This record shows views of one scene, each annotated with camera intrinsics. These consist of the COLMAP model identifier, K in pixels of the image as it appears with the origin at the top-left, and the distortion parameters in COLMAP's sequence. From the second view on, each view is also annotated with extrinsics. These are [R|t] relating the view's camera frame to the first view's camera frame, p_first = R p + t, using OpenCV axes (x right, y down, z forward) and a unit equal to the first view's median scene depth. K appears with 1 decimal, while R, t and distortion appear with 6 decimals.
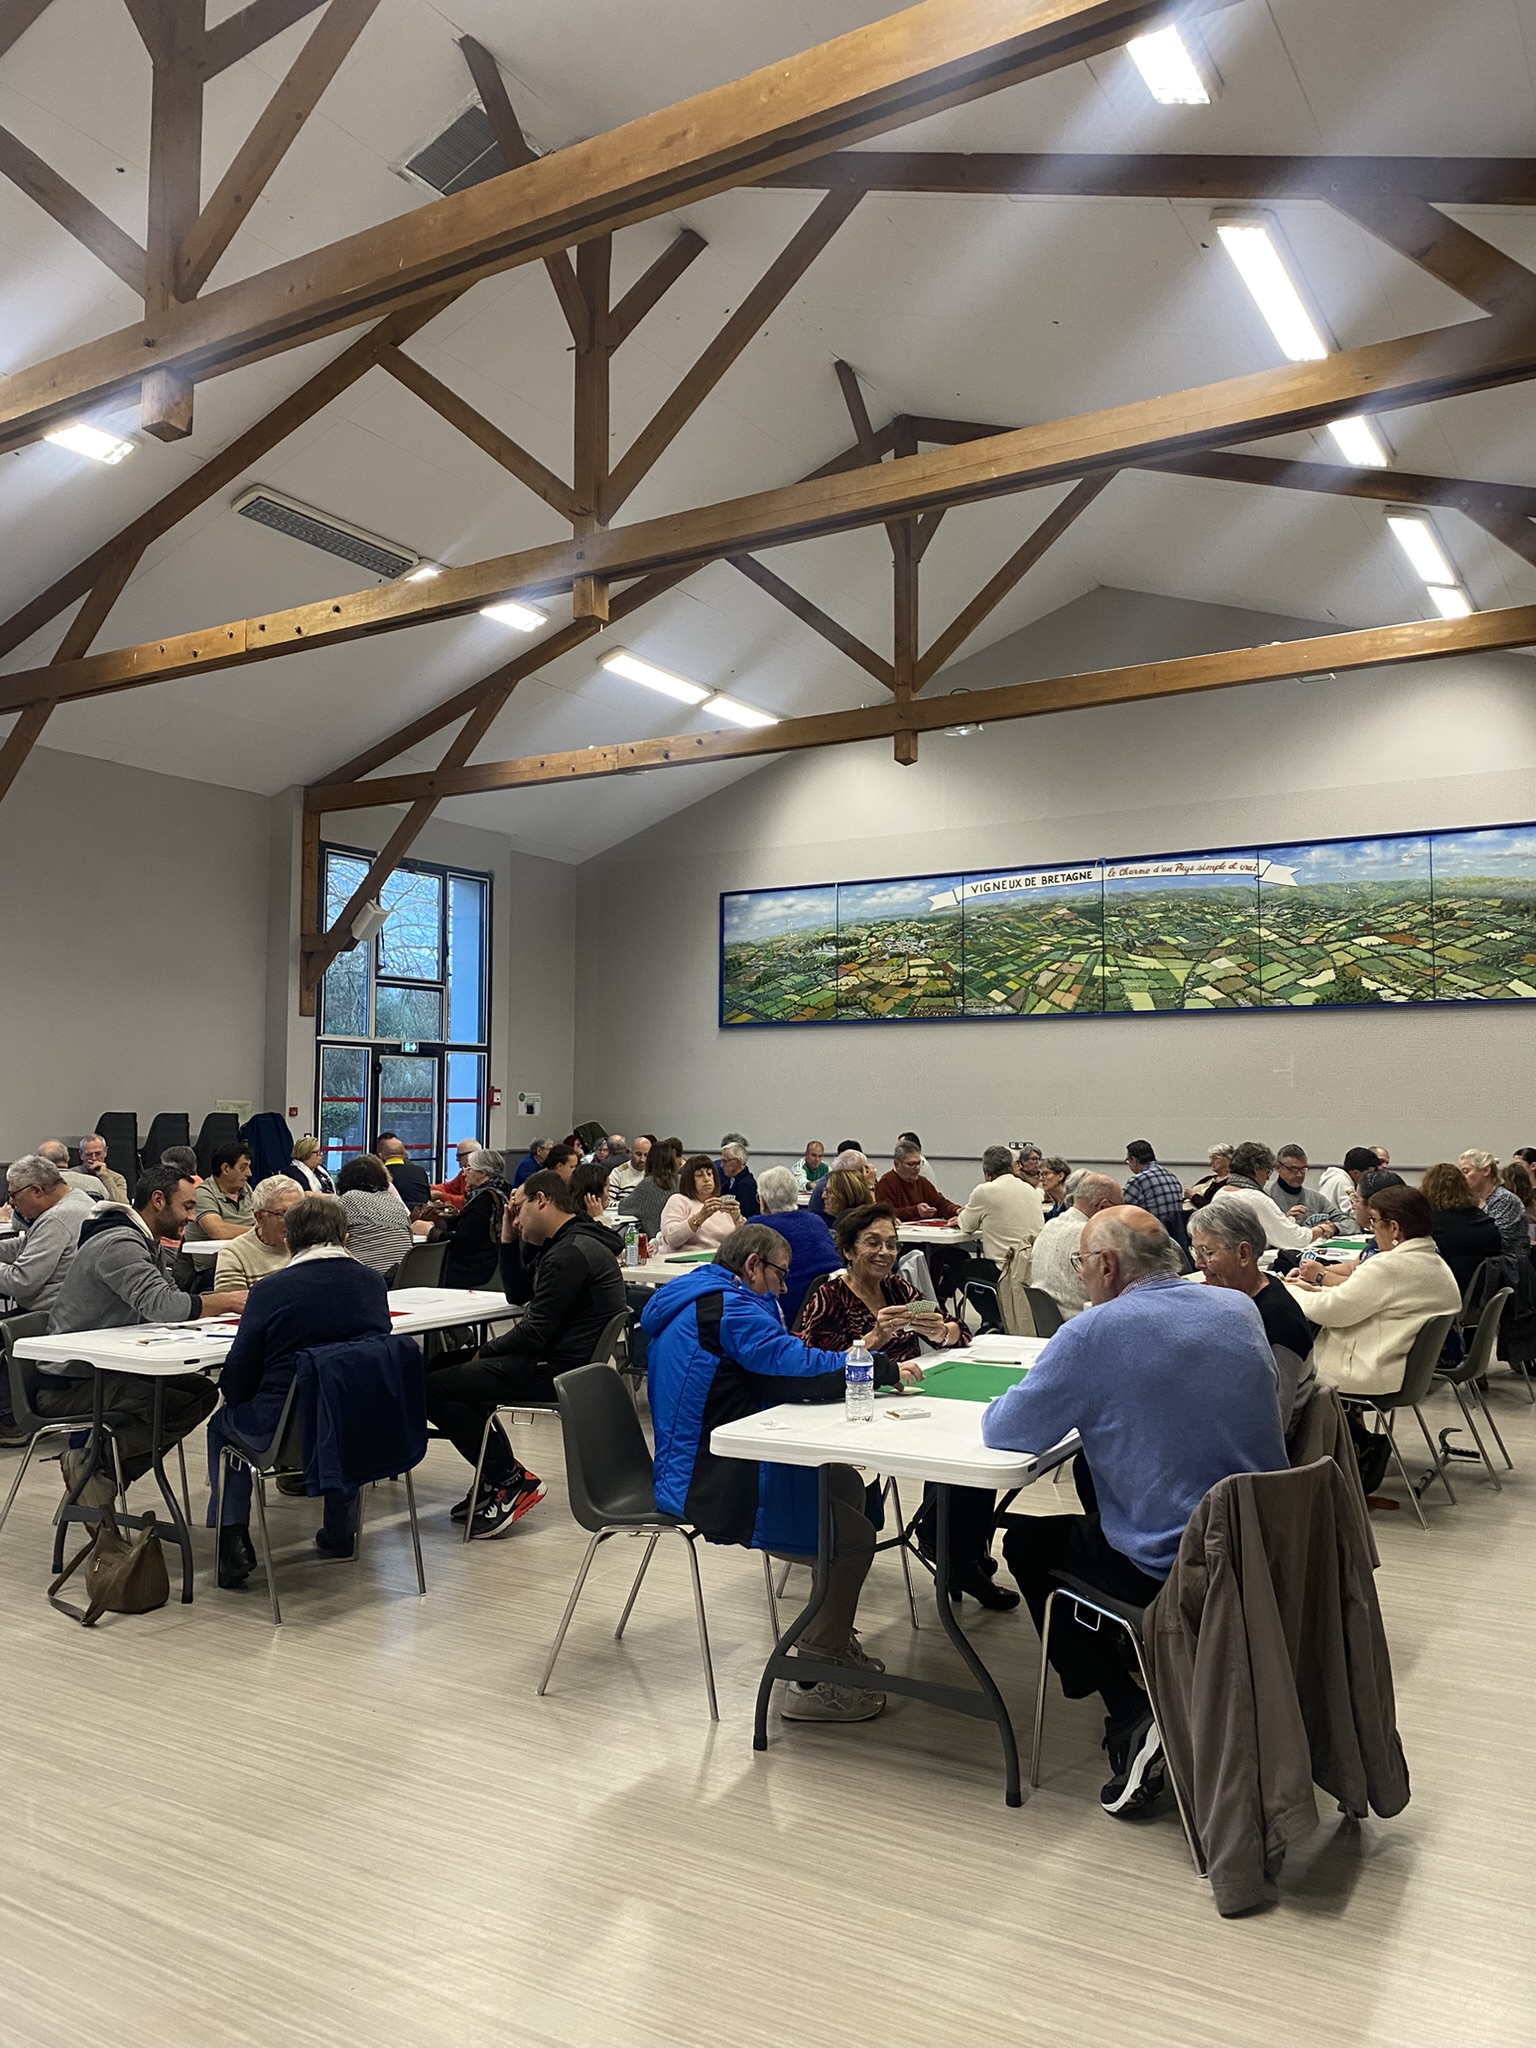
lens RADIAL K [[1572.9, 0, 773.8], [0, 1572.9, 1000.2], [0, 0, 1]] dist [0.053650, -0.072229]
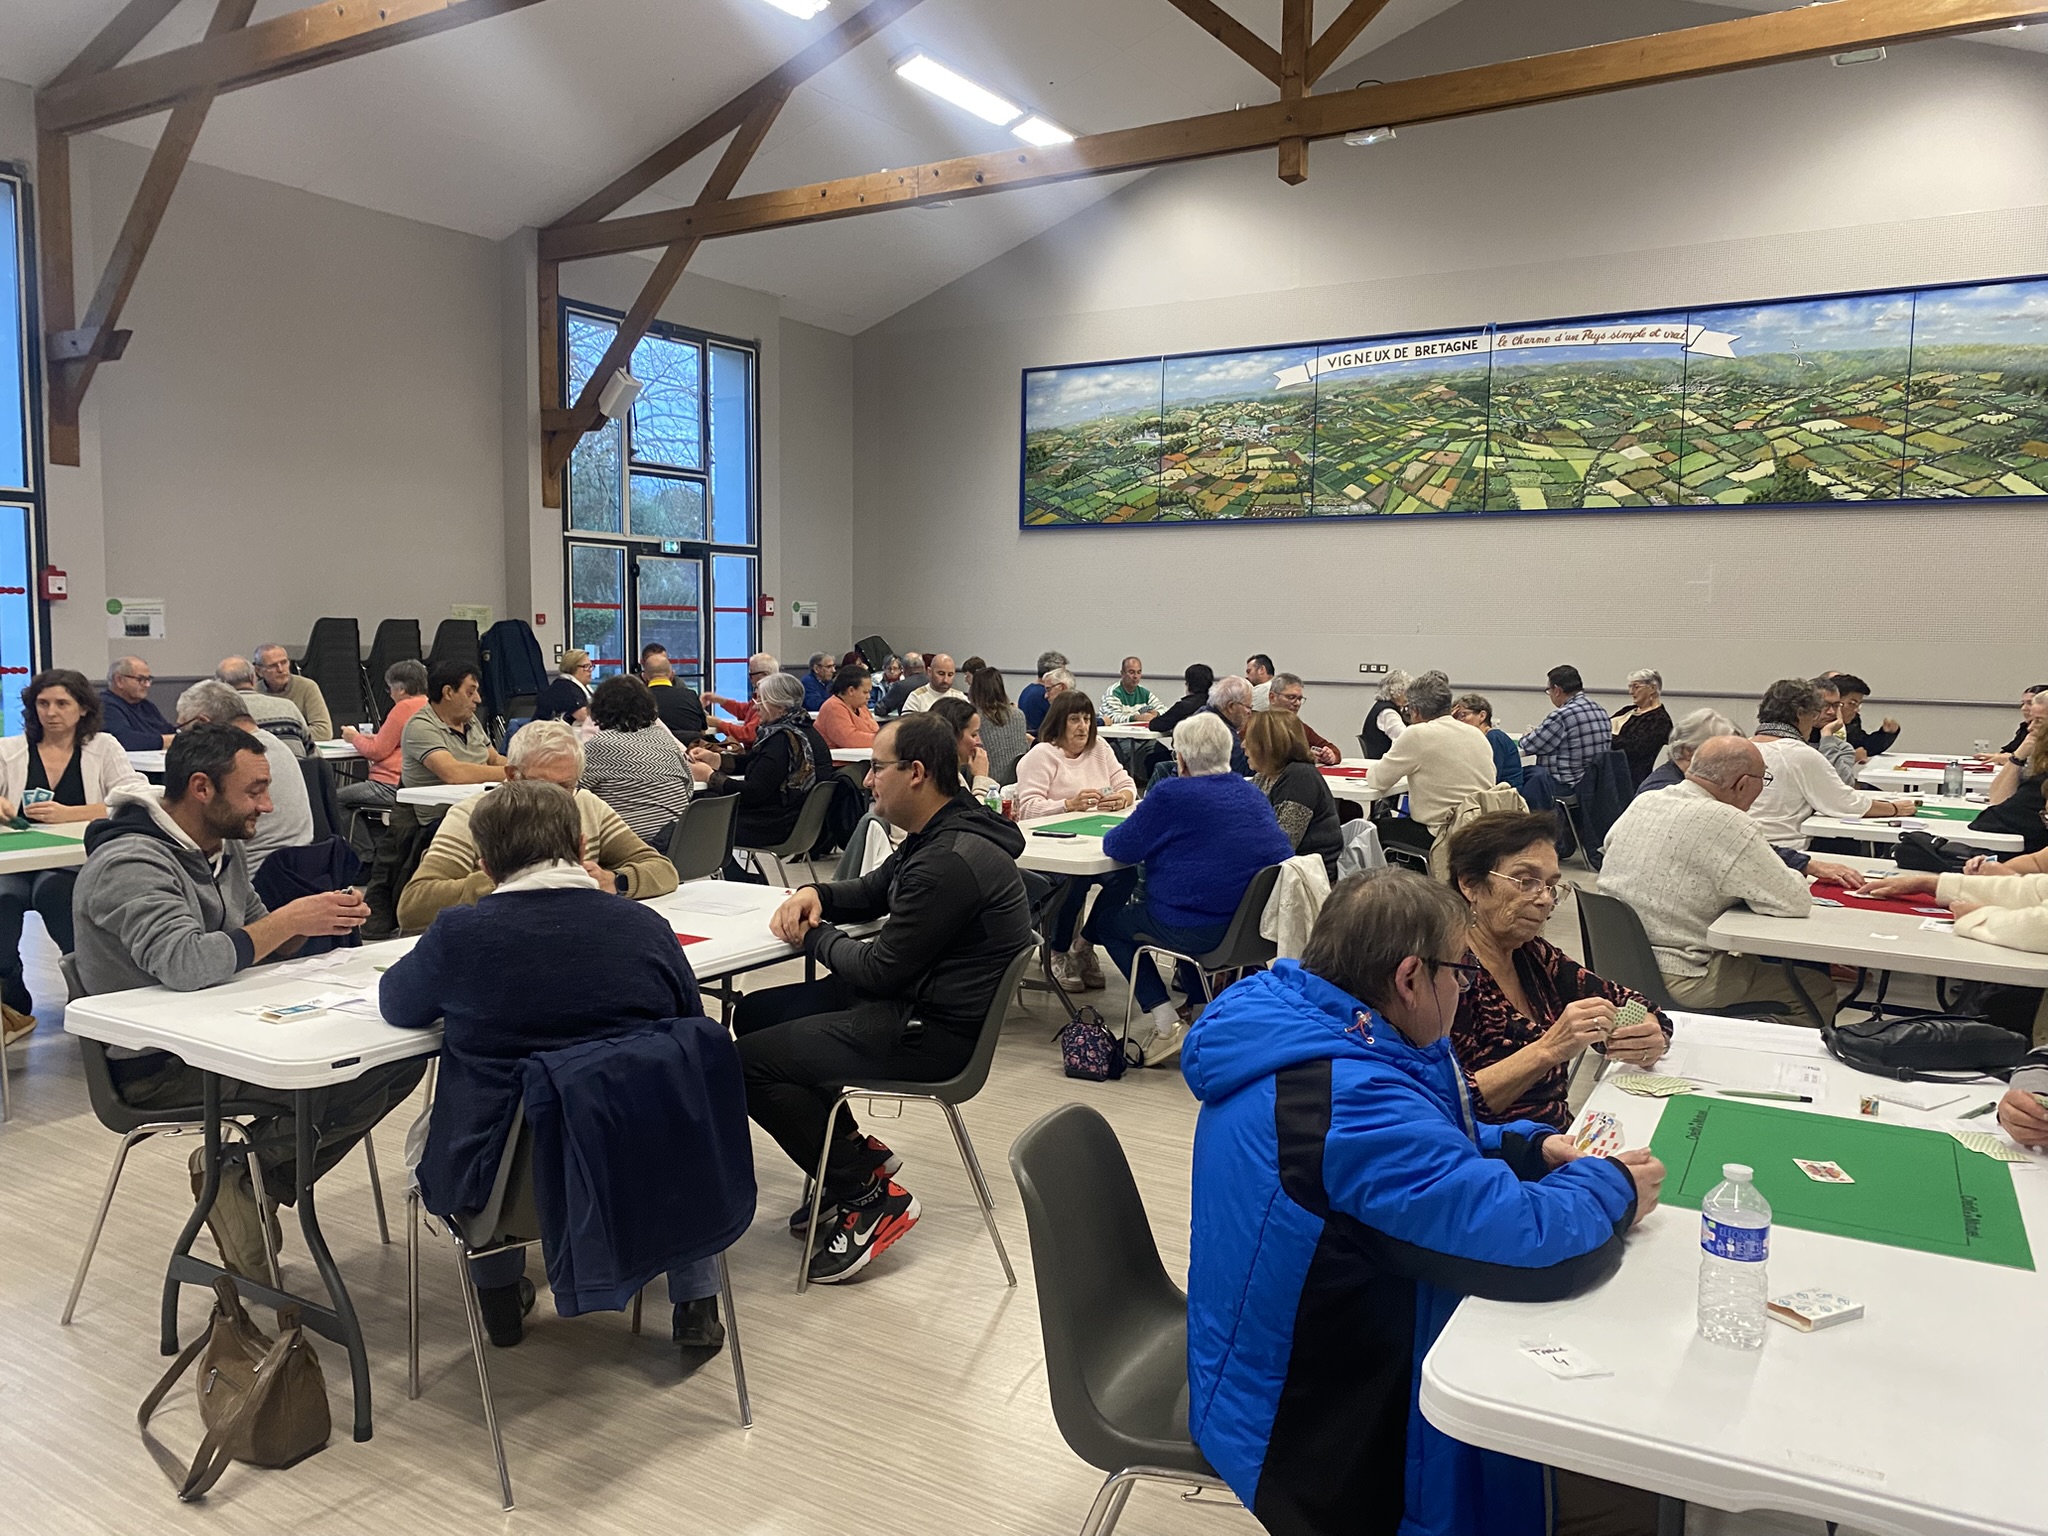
lens RADIAL K [[1572.9, 0, 987.9], [0, 1572.9, 776.0], [0, 0, 1]] dist [0.053650, -0.072229]
pose [[0.999603, 0.013074, -0.024952, -0.034107], [-0.008709, 0.985811, 0.167634, 0.007552], [0.026789, -0.167350, 0.985533, 0.133107]]
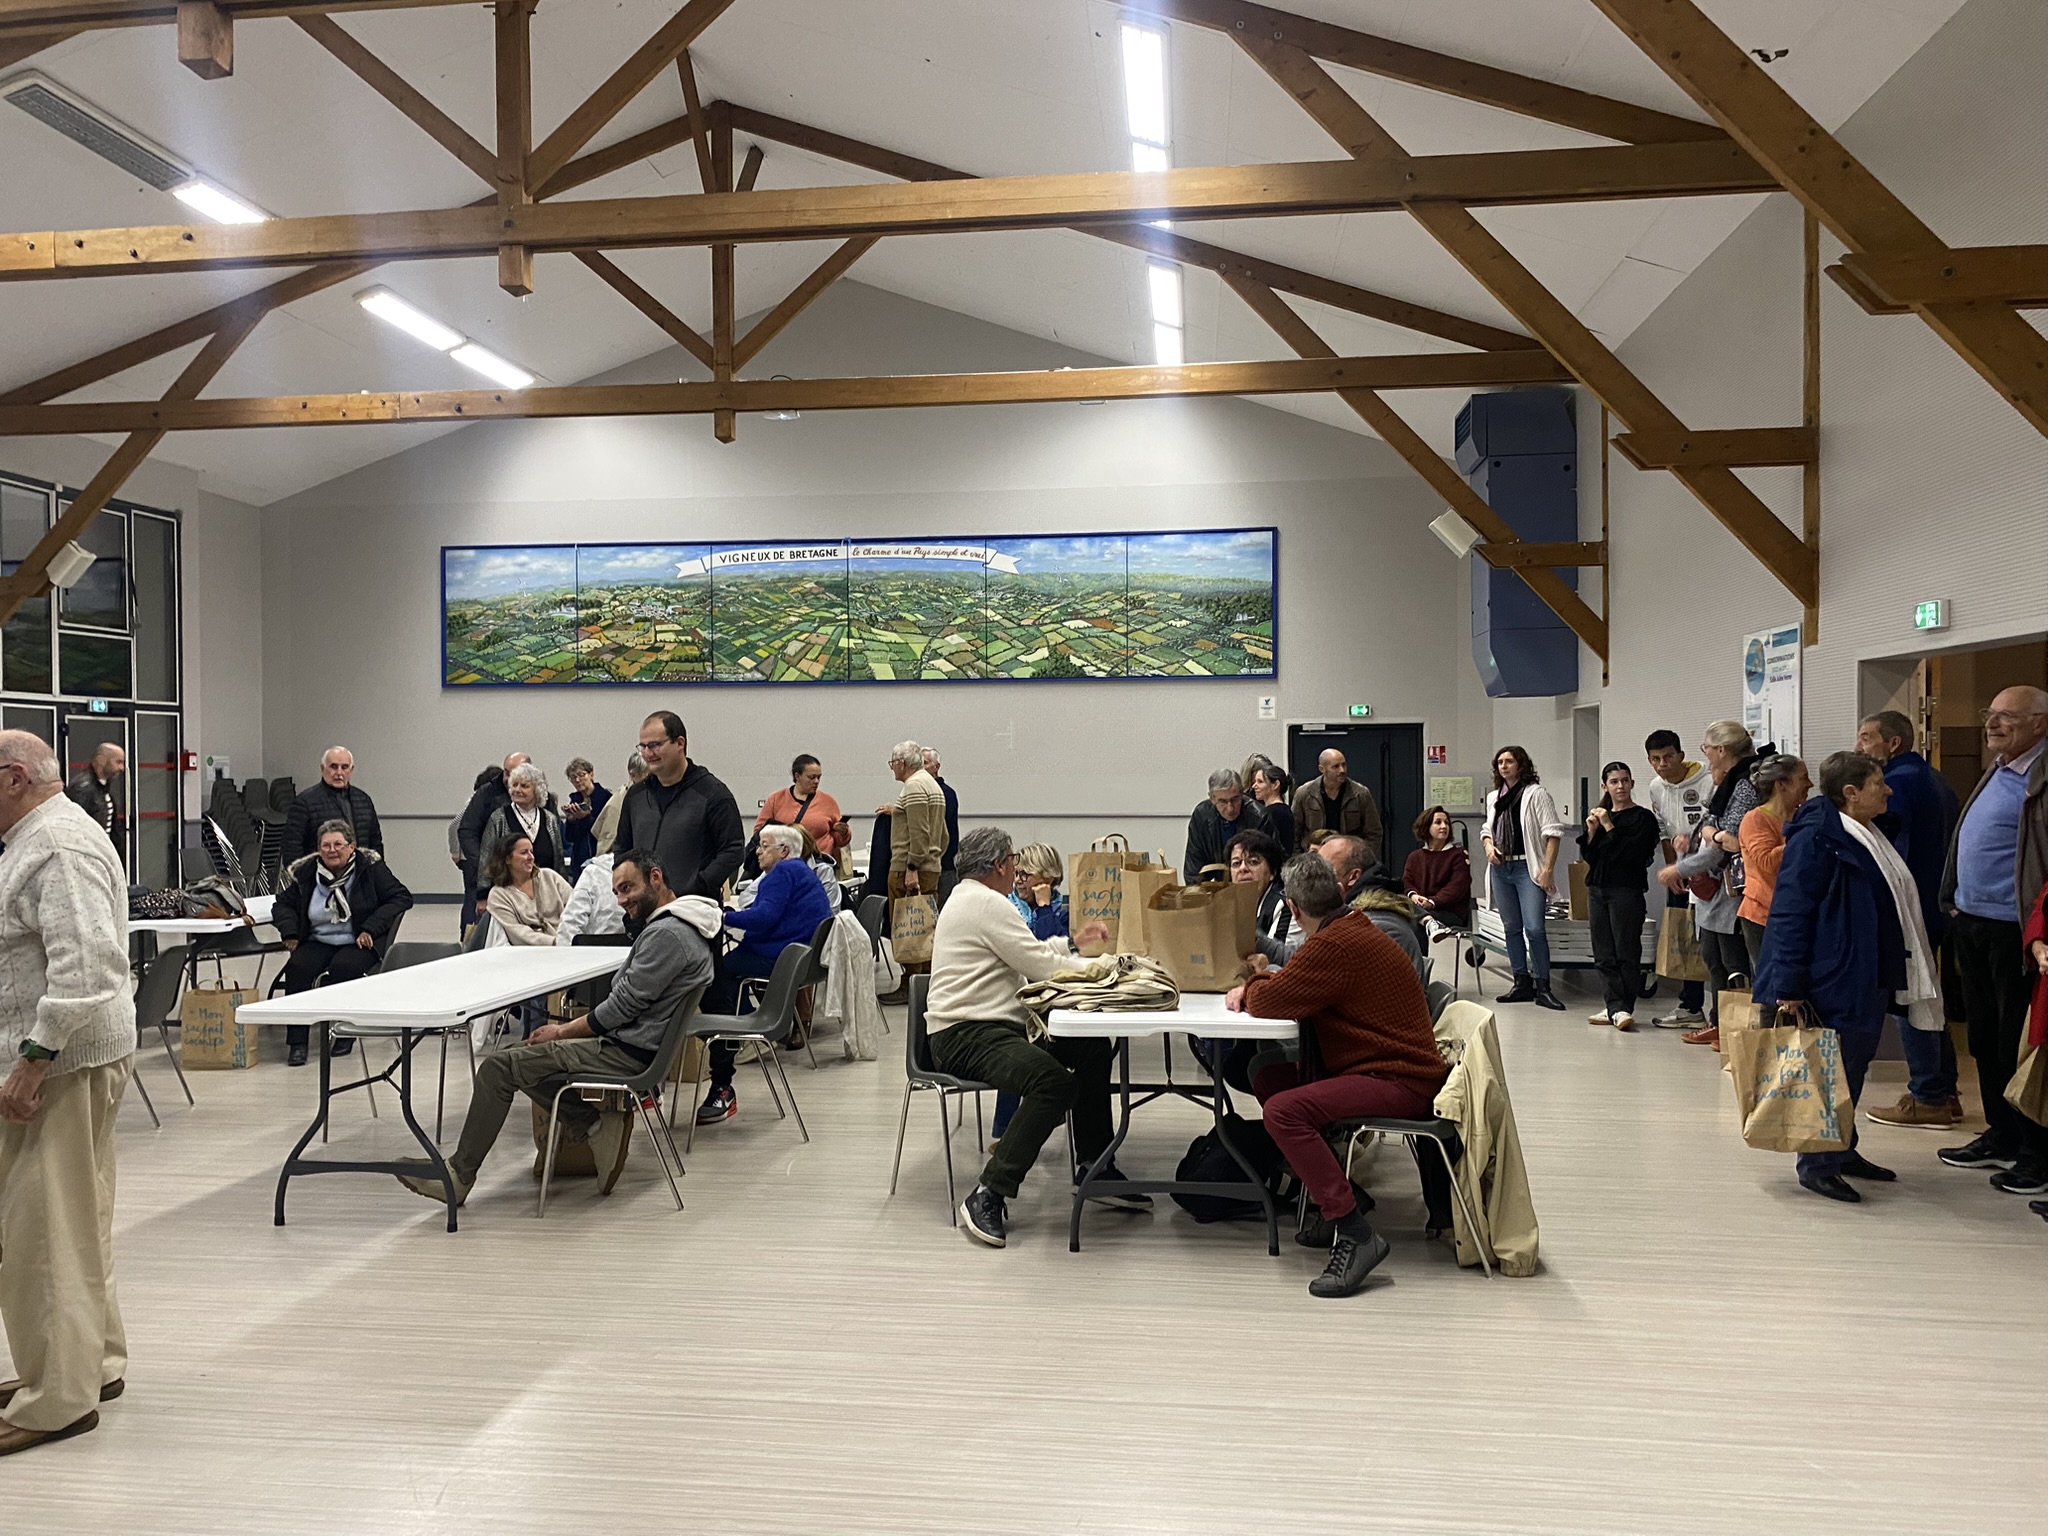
lens RADIAL K [[1572.9, 0, 1024.4], [0, 1572.9, 804.9], [0, 0, 1]] dist [0.053650, -0.072229]
pose [[0.903746, -0.018778, 0.427656, -0.151243], [-0.022423, 0.995589, 0.091101, -0.008555], [-0.427481, -0.091921, 0.899339, -0.043109]]
